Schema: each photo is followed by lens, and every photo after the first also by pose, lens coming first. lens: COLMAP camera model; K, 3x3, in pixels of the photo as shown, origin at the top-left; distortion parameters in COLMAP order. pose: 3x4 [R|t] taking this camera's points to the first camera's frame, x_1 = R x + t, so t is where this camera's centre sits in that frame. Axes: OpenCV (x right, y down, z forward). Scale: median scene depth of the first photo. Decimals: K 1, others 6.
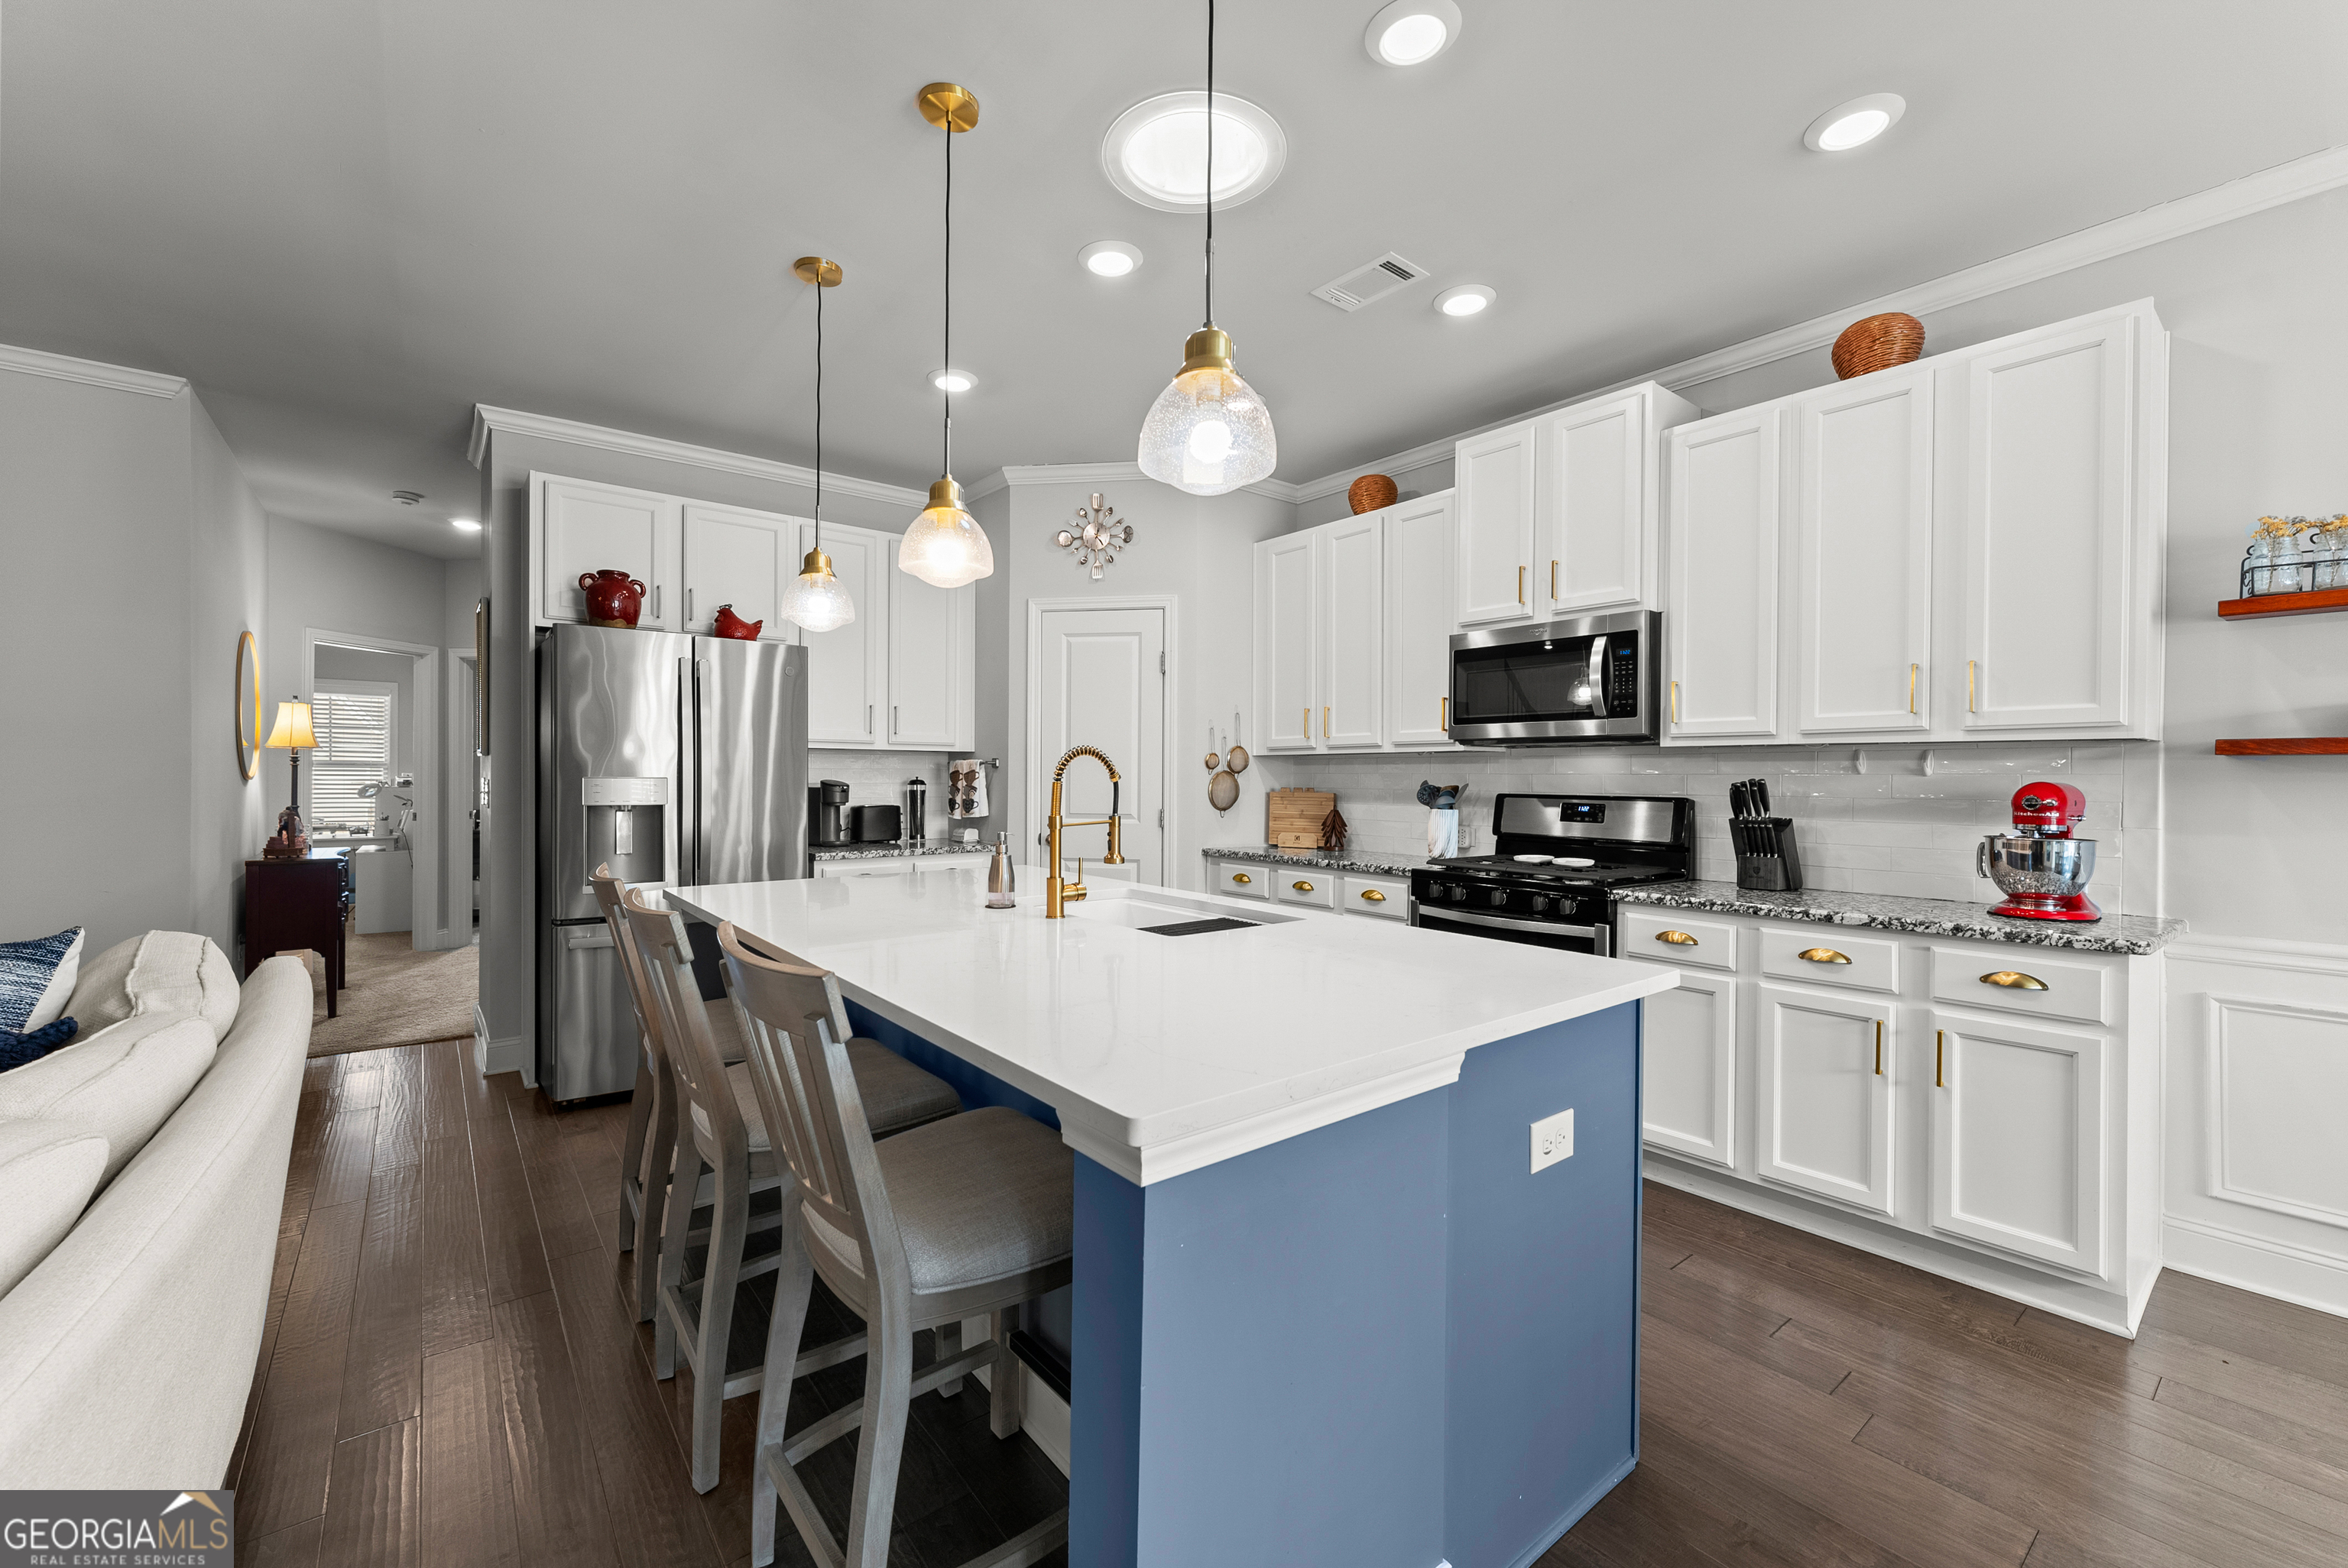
lens RADIAL K [[938.0, 0, 1165.1], [0, 938.0, 780.7], [0, 0, 1]] dist [0.000685, 0.000024]
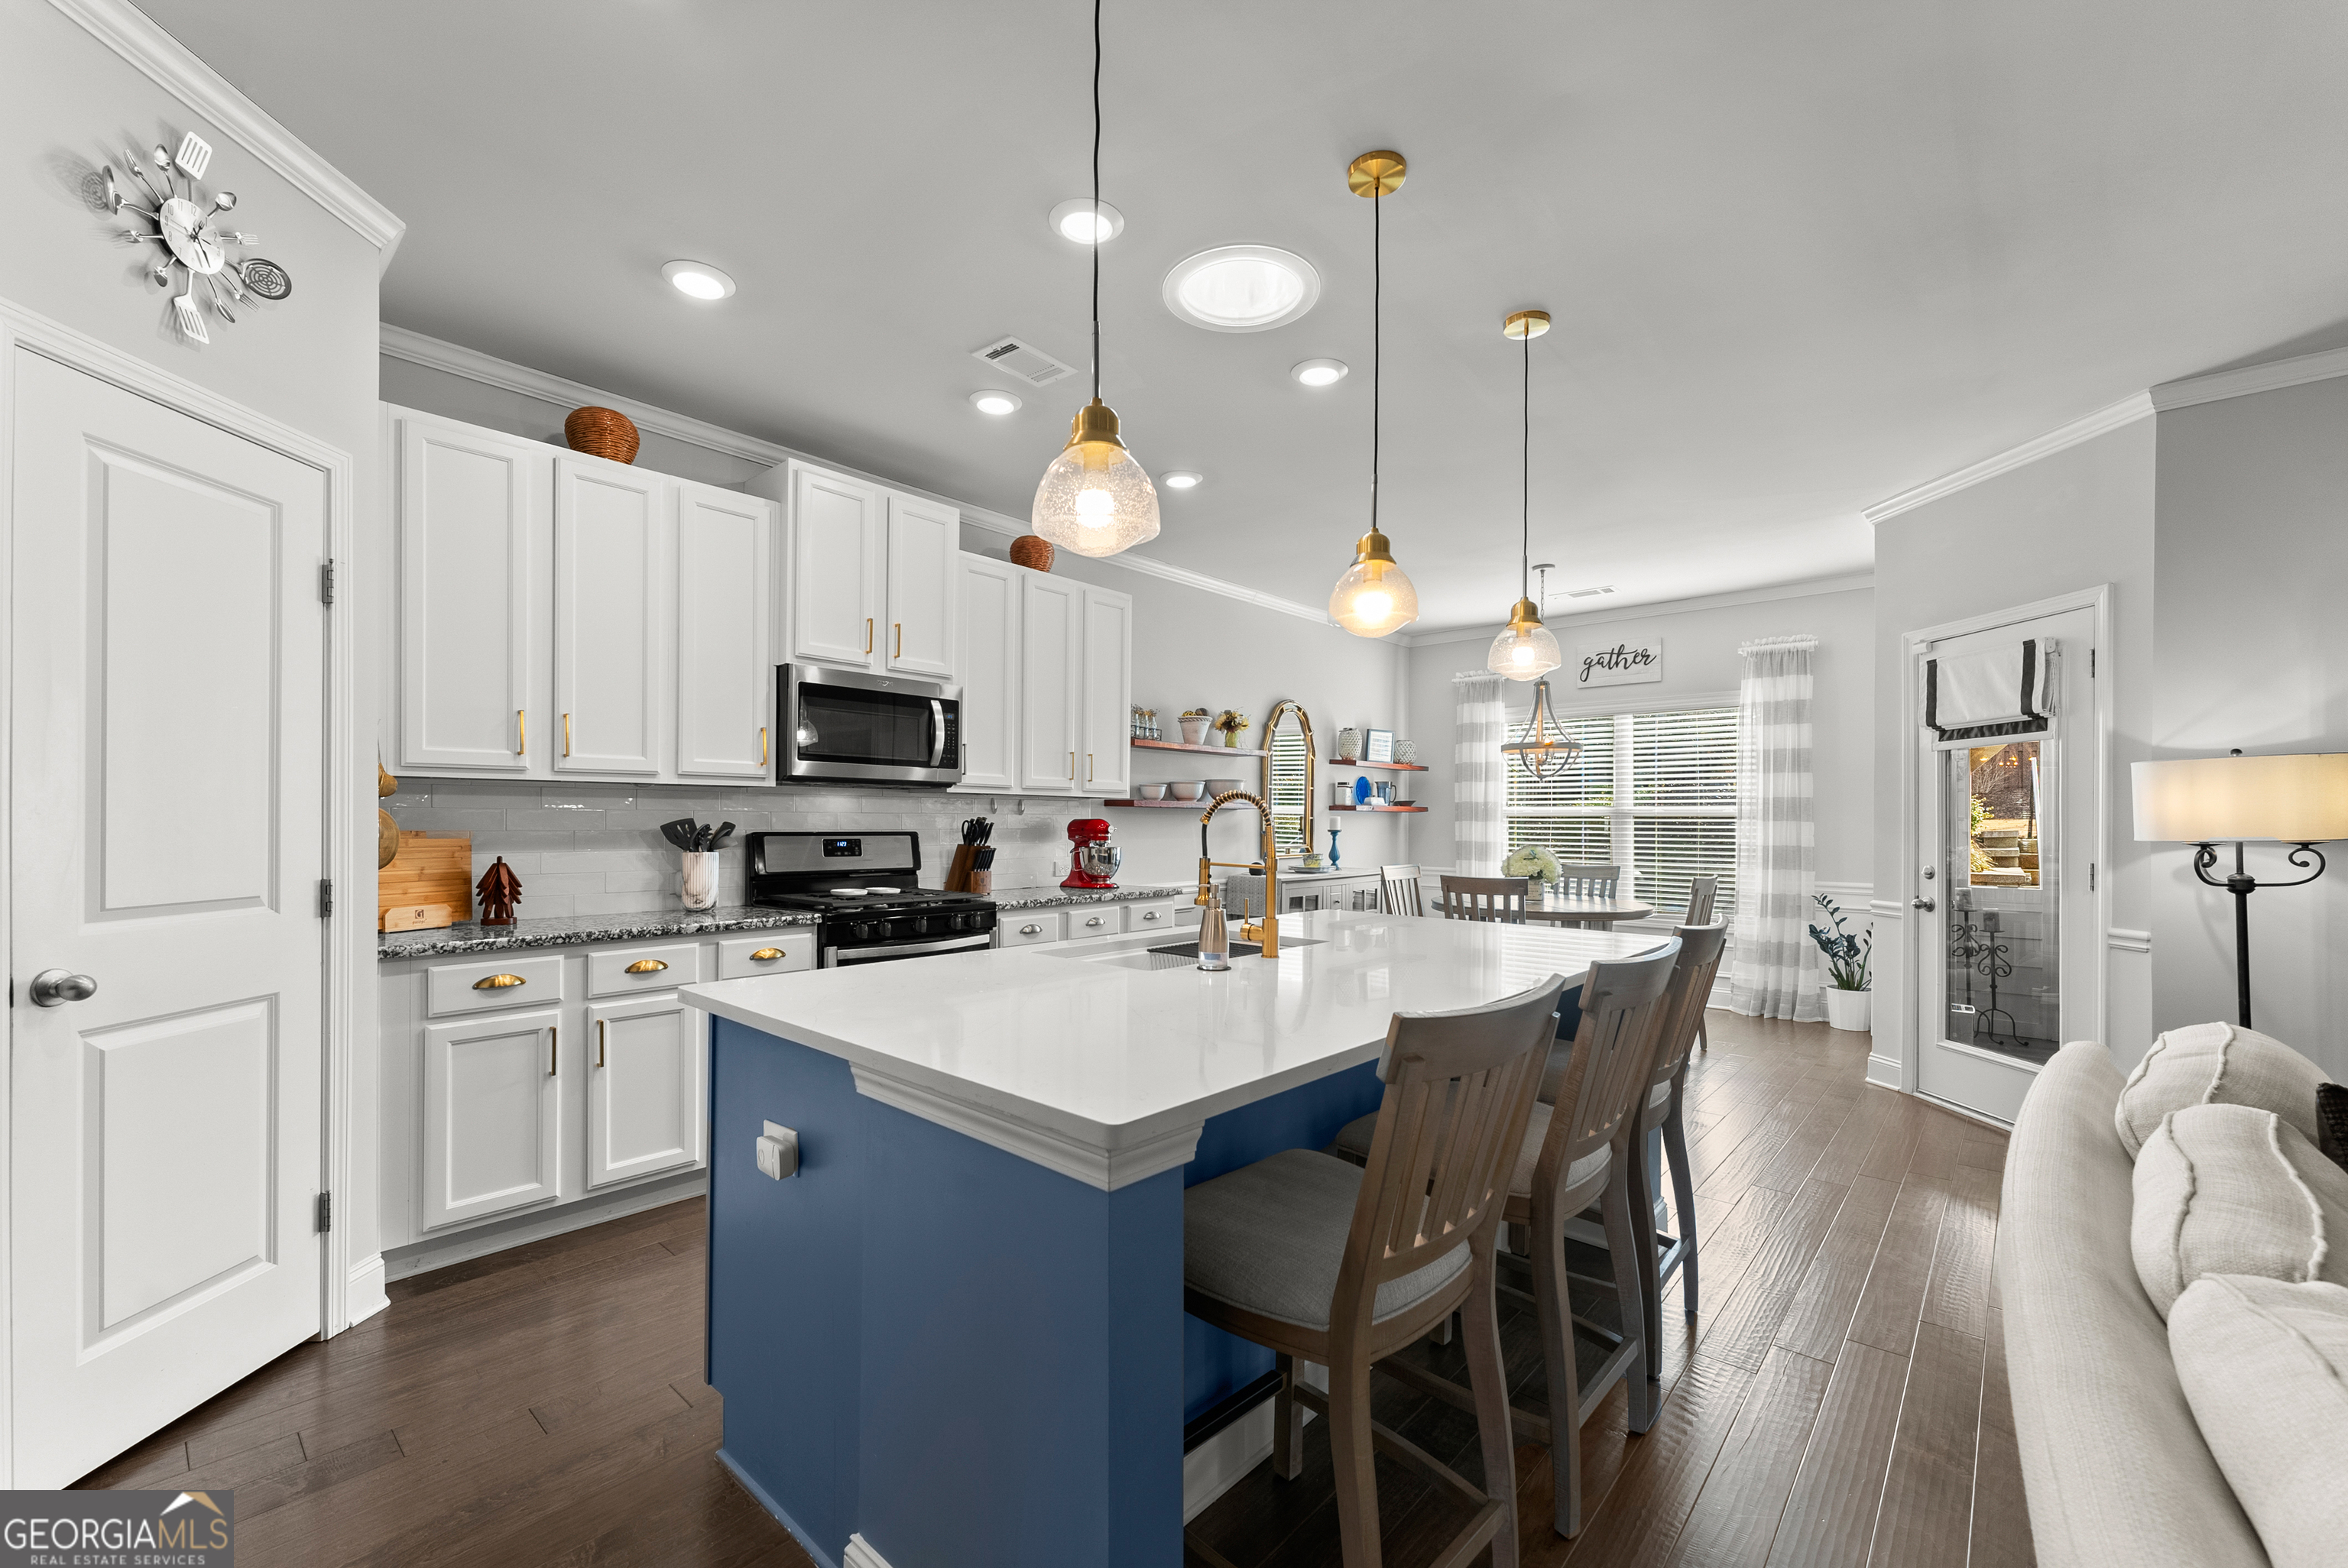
lens RADIAL K [[881.4, 0, 1112.1], [0, 881.4, 821.0], [0, 0, 1]] dist [0.000180, -0.000012]
pose [[-0.098410, -0.010817, 0.995087, -0.574625], [-0.003869, 0.999938, 0.010487, -0.008279], [-0.995138, -0.002818, -0.098446, 0.727235]]
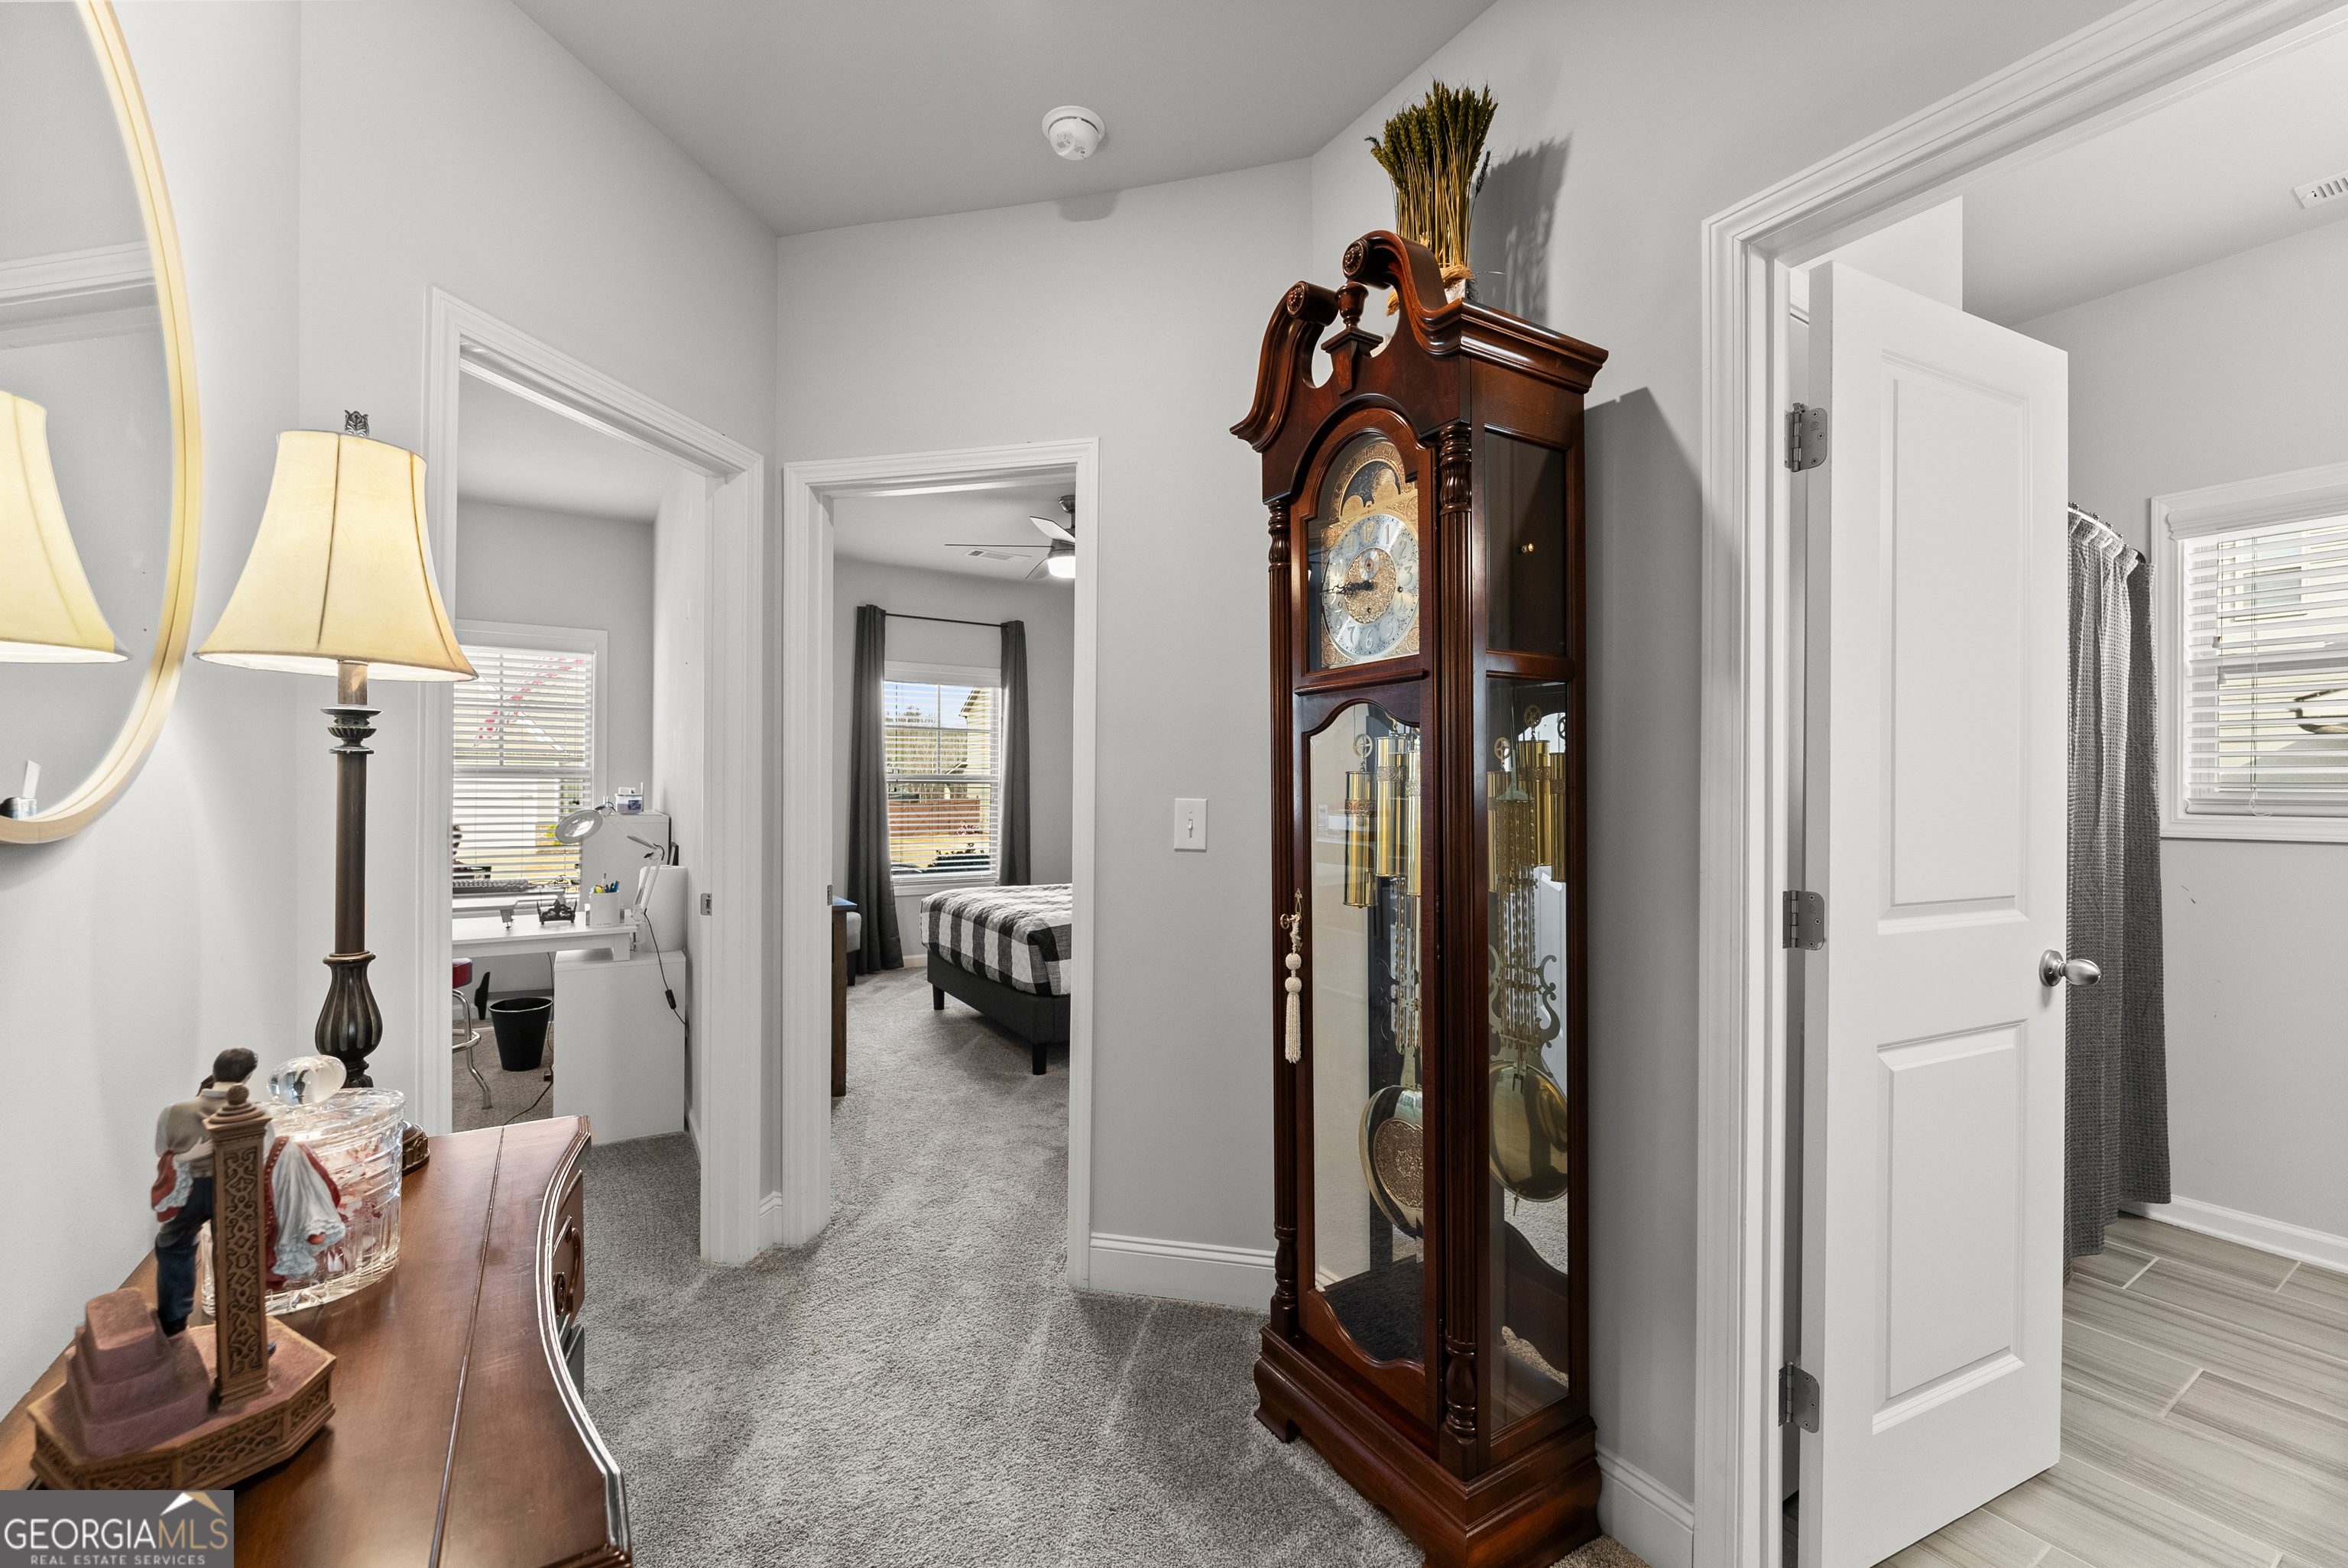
lens RADIAL K [[950.7, 0, 1162.3], [0, 950.7, 793.0], [0, 0, 1]] dist [-0.003171, -0.000406]
pose [[0.993577, -0.004449, -0.113071, -0.960298], [0.004658, 0.999988, 0.001589, -0.009215], [0.113063, -0.002106, 0.993586, 1.073877]]
